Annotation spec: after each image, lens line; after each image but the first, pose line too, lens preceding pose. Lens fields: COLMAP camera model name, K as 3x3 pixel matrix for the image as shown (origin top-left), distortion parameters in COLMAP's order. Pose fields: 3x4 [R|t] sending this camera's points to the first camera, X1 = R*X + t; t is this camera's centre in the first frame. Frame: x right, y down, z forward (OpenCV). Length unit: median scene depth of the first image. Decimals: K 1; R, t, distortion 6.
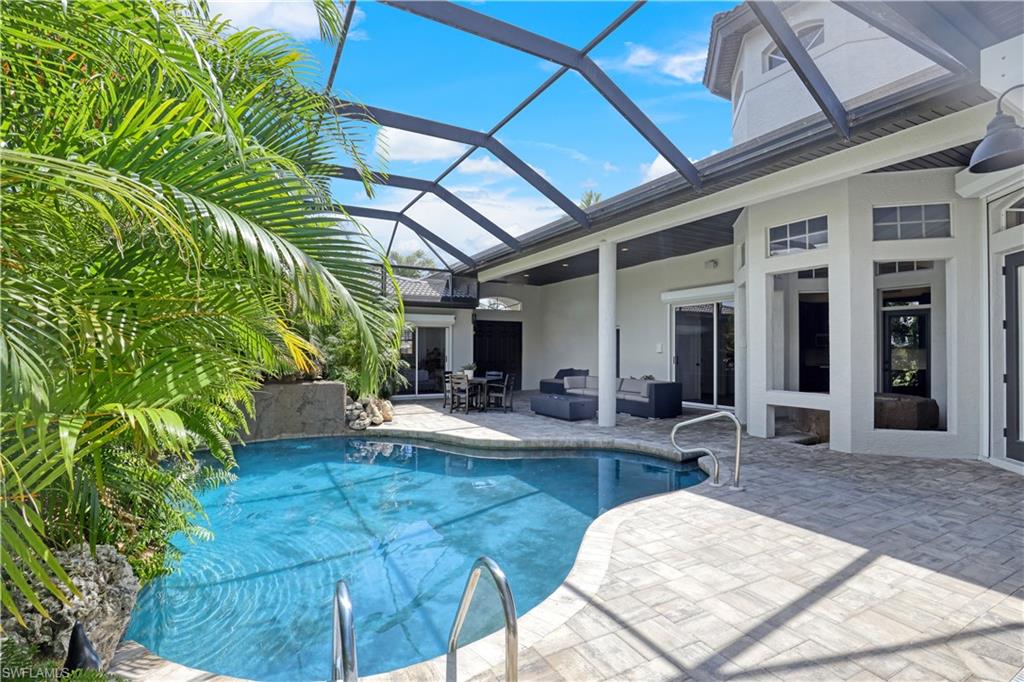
lens RADIAL K [[479.9, 0, 503.4], [0, 479.9, 346.8], [0, 0, 1]] dist [-0.027538, 0.000357]
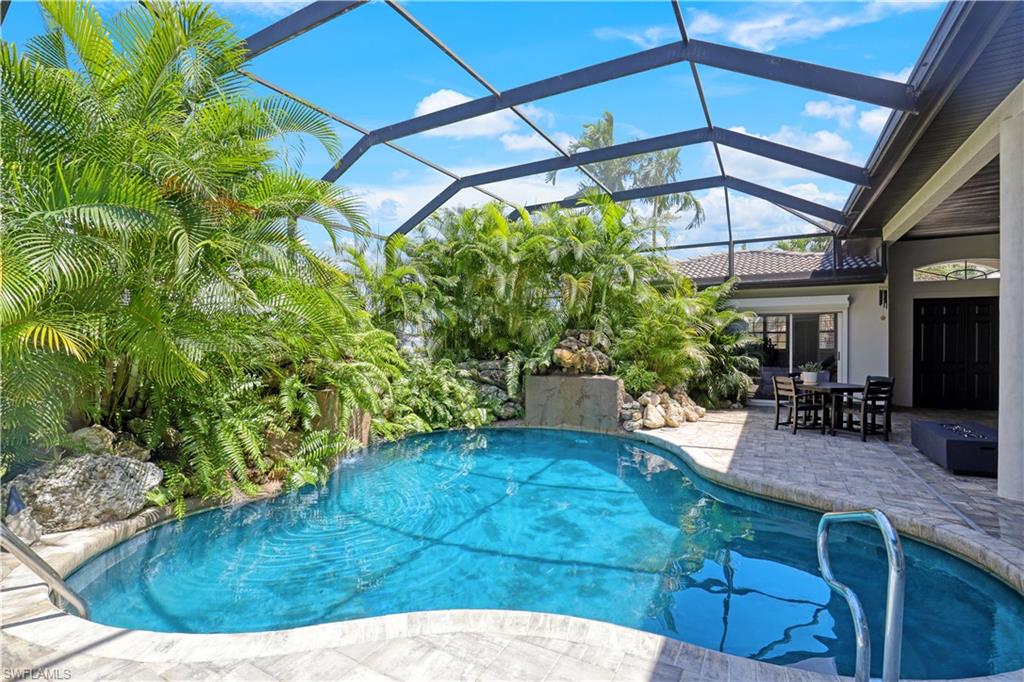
lens RADIAL K [[479.9, 0, 503.4], [0, 479.9, 346.8], [0, 0, 1]] dist [-0.027538, 0.000357]
pose [[0.539215, 0.005018, -0.842153, 0.331578], [0.005334, 0.999942, 0.009373, 0.003305], [0.842151, -0.009546, 0.539157, 0.311981]]
